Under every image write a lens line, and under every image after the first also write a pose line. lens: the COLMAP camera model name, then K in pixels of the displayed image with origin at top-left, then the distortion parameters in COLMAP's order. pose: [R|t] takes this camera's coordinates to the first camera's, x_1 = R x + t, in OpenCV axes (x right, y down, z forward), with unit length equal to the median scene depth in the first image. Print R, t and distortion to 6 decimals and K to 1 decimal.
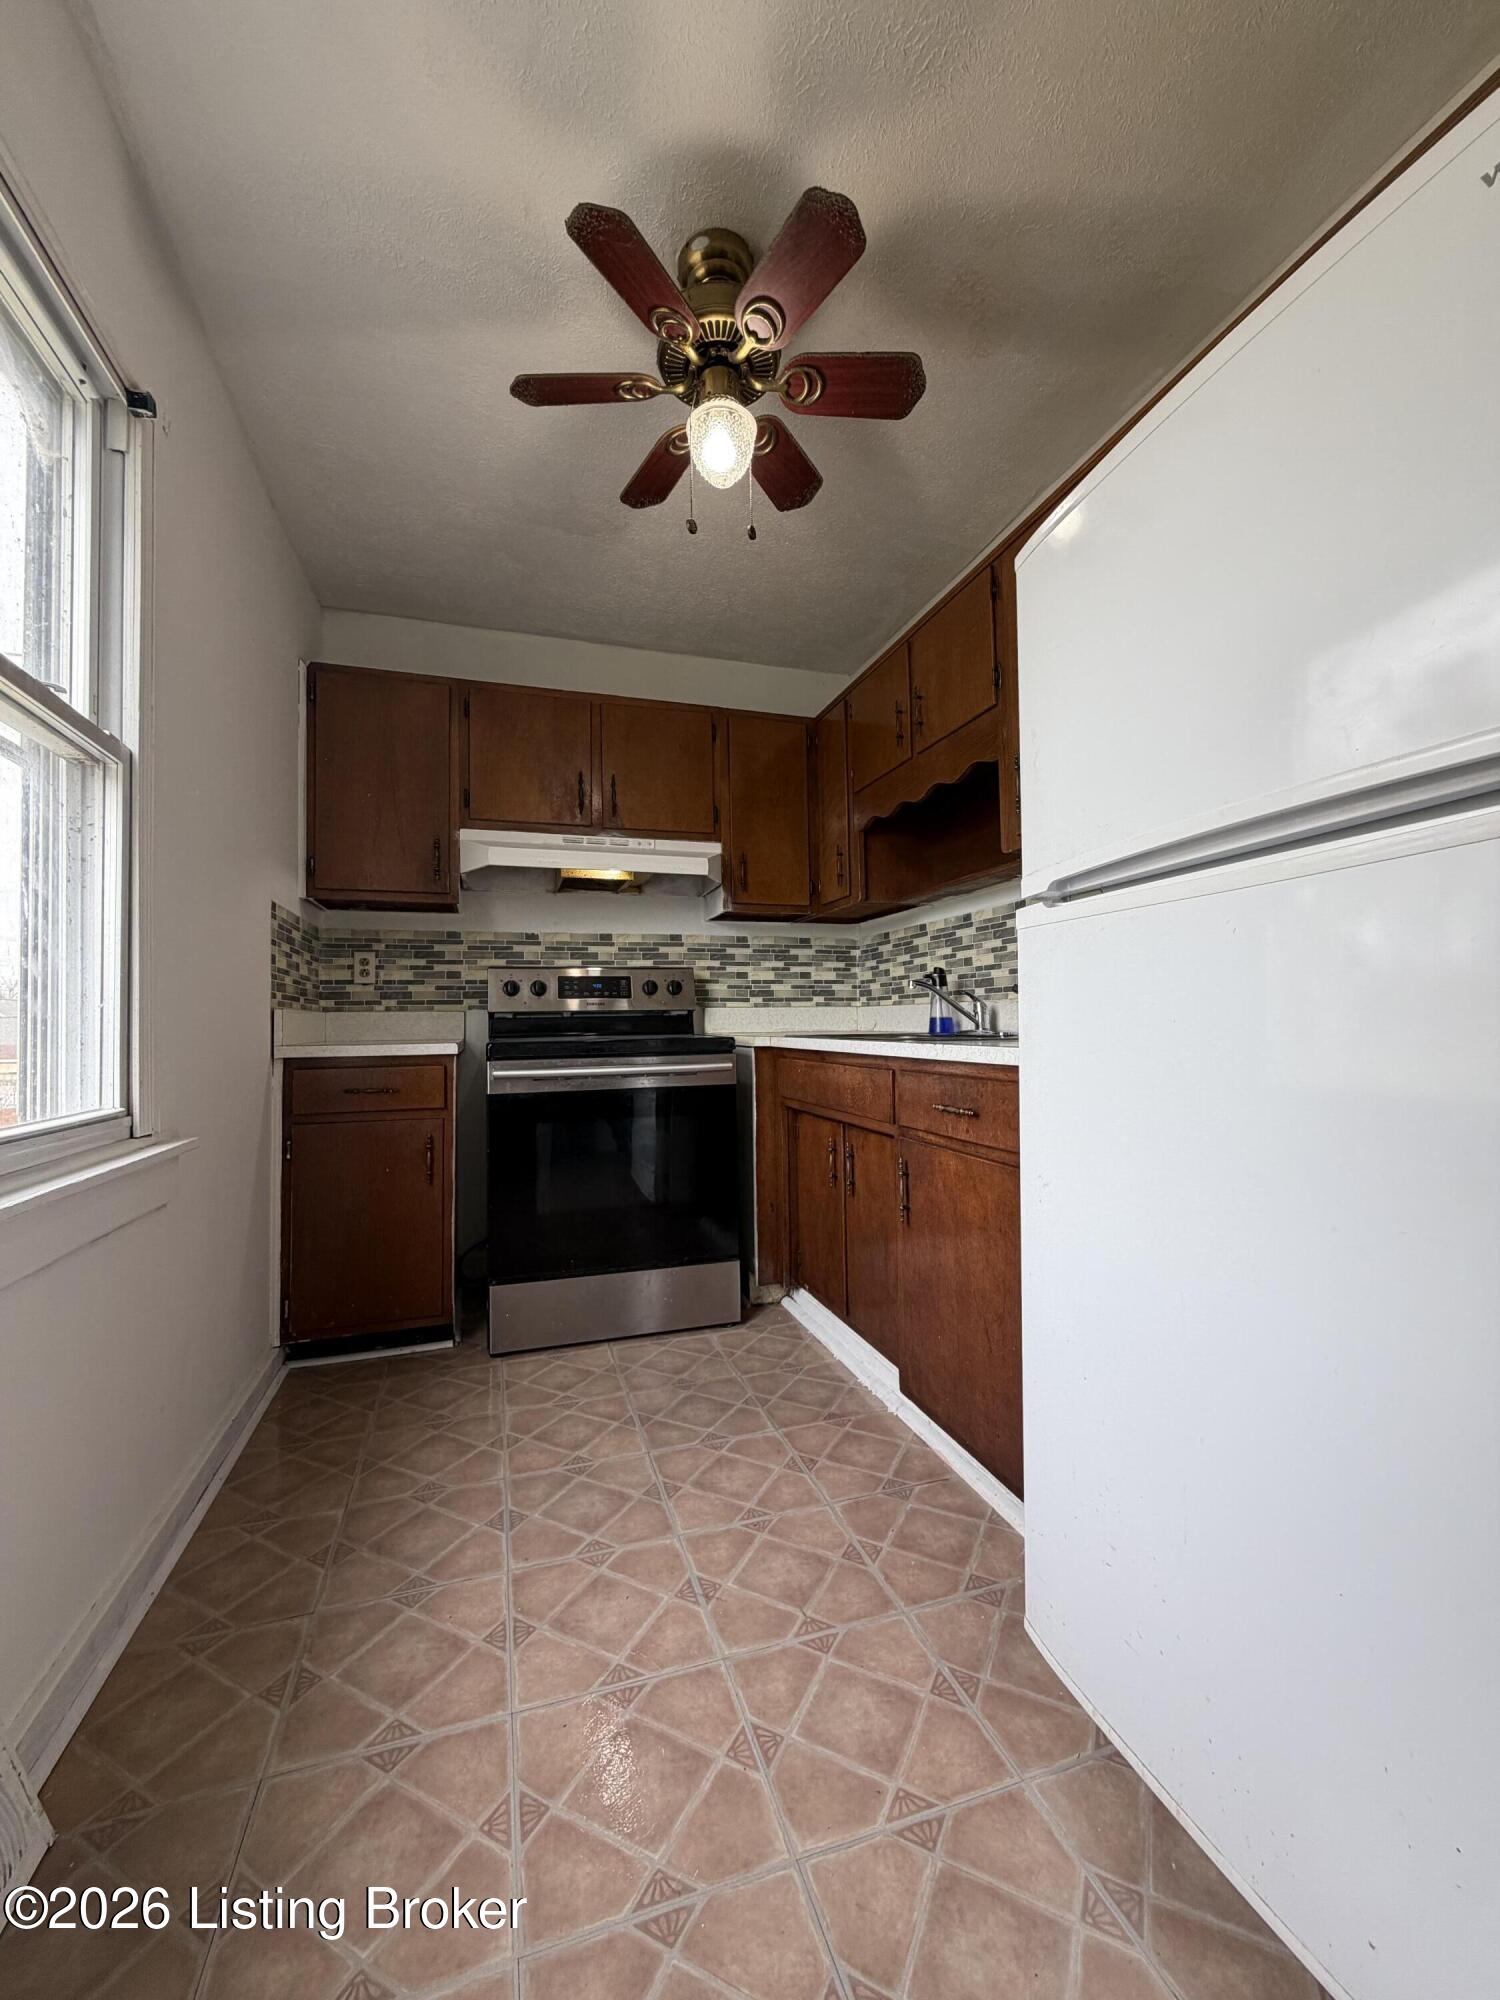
lens RADIAL K [[796.7, 0, 750.0], [0, 796.7, 1000.0], [0, 0, 1]] dist [-0.000683, -0.000322]
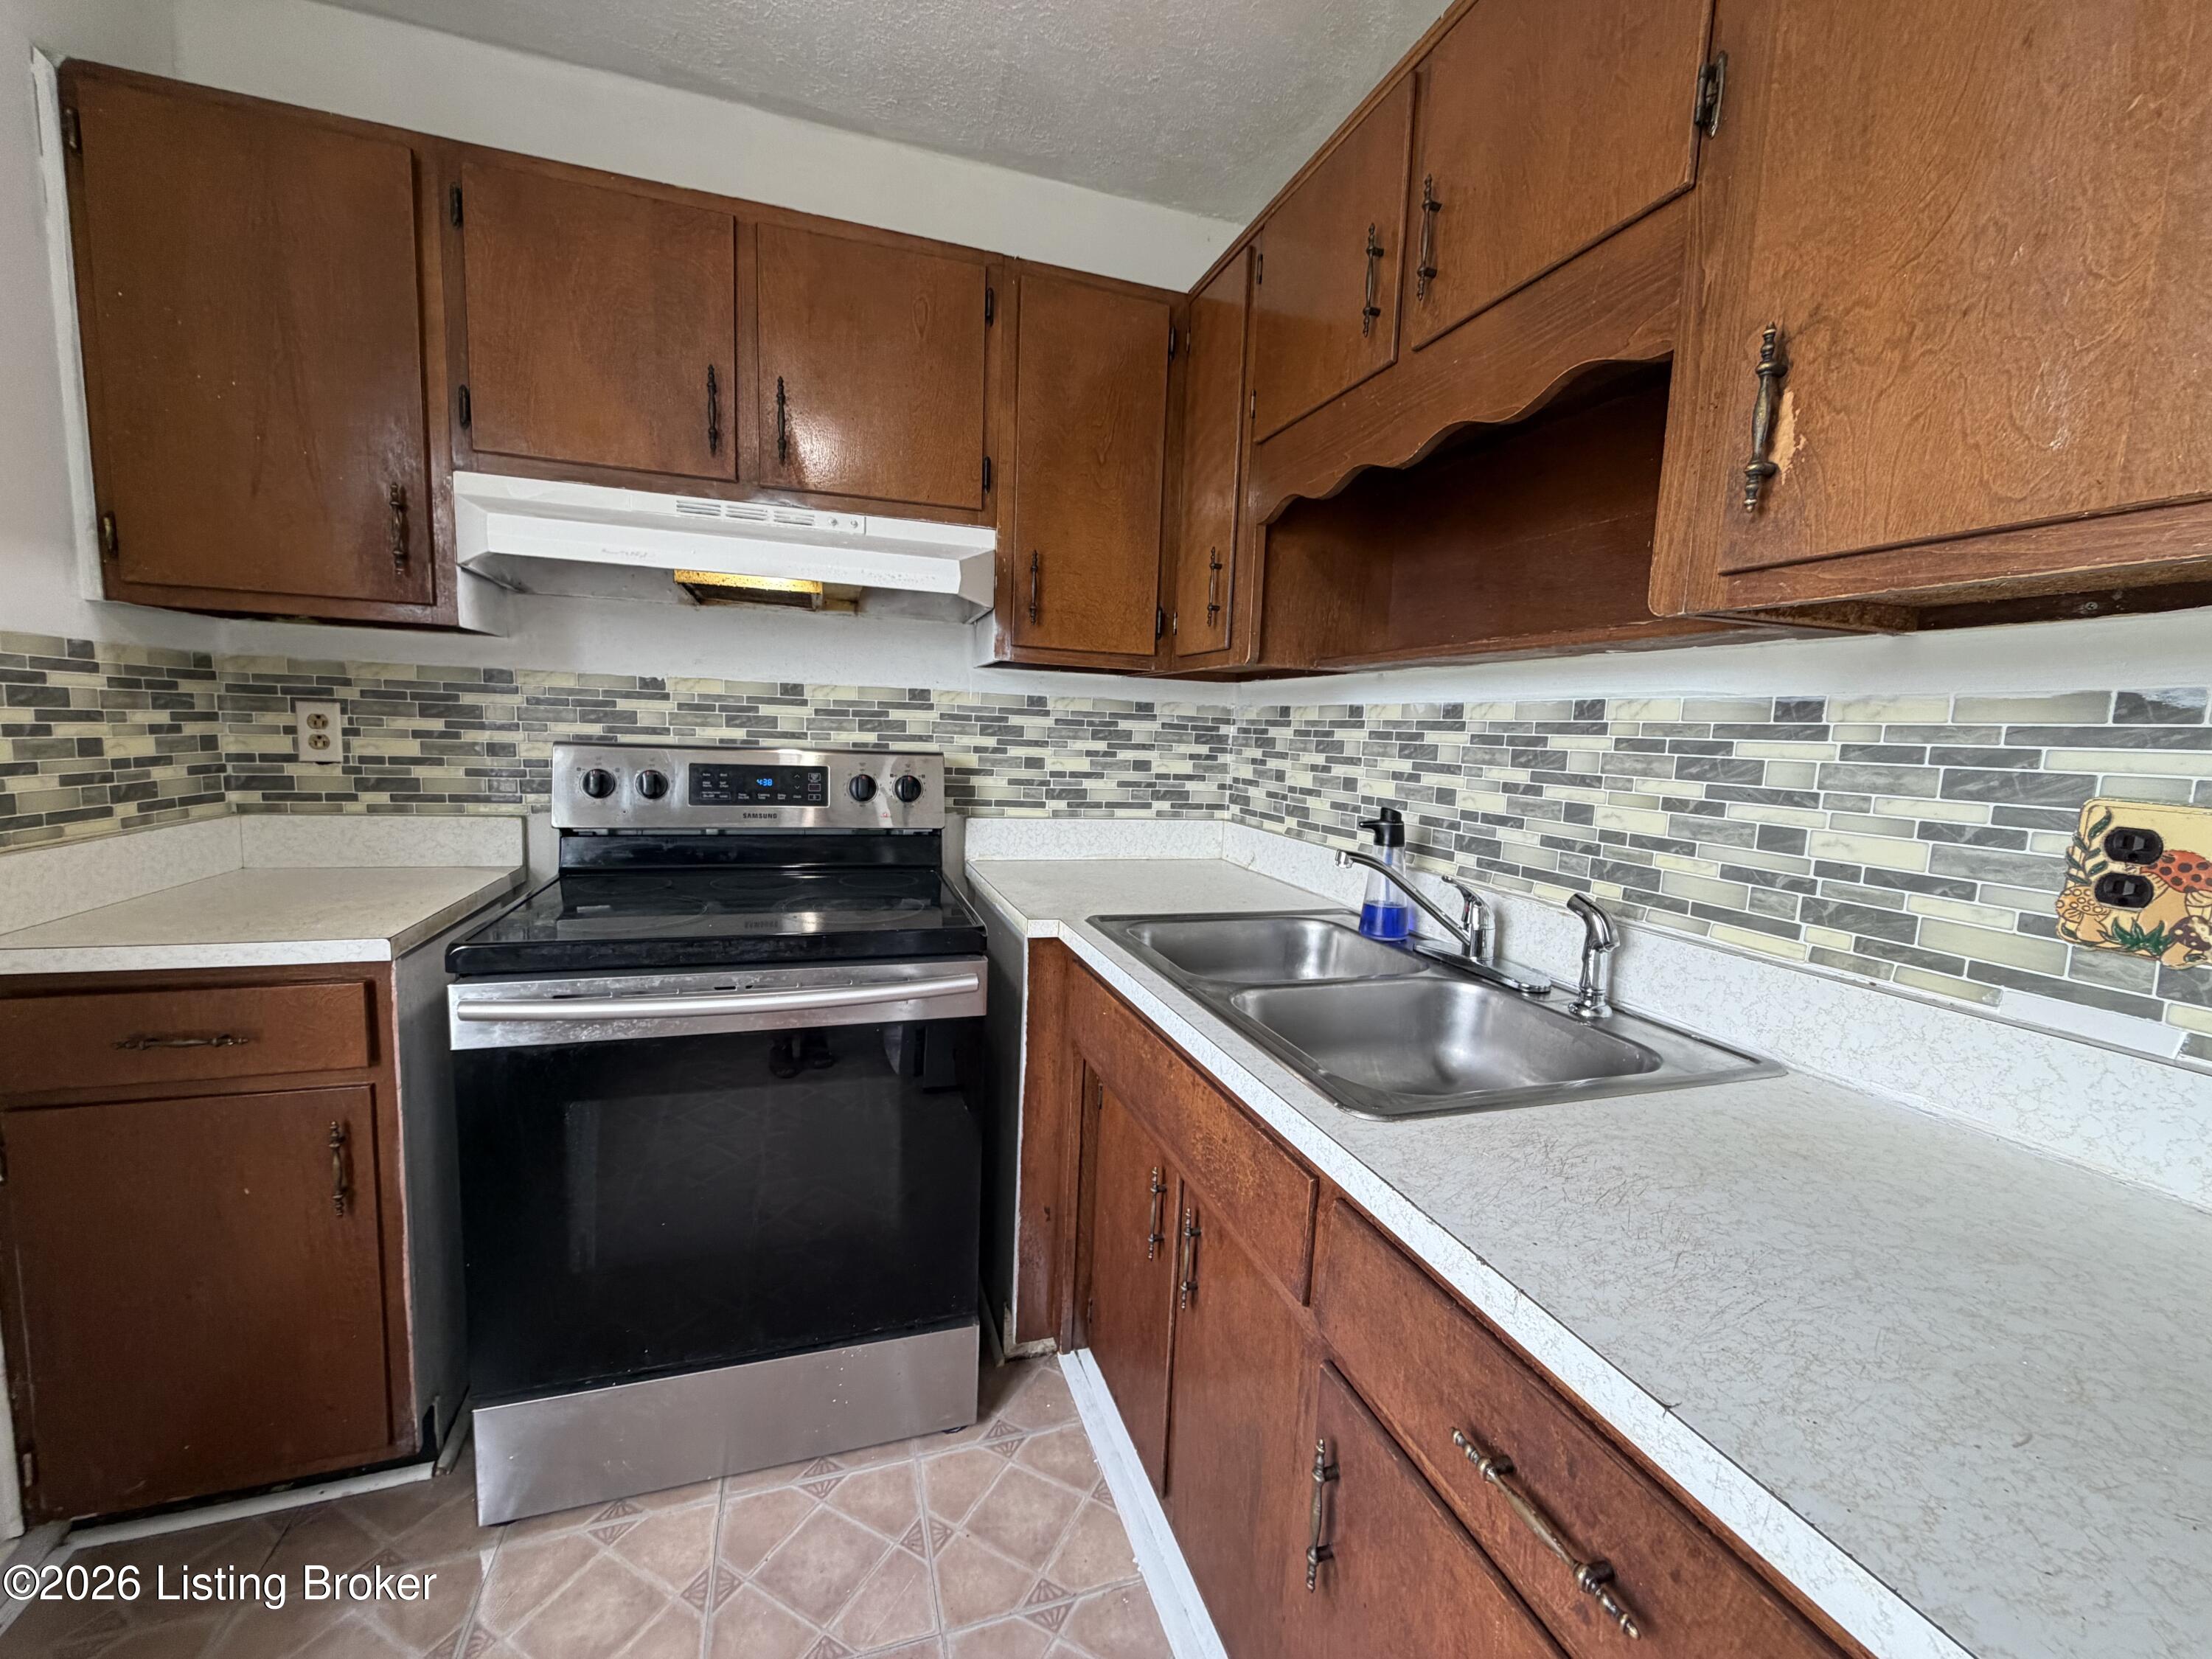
lens RADIAL K [[881.1, 0, 1102.3], [0, 881.1, 835.1], [0, 0, 1]] dist [-0.000683, -0.000322]
pose [[0.998405, 0.054912, 0.013136, 0.038652], [-0.056258, 0.987224, 0.149076, -0.087038], [-0.004782, -0.149578, 0.988738, 0.385055]]
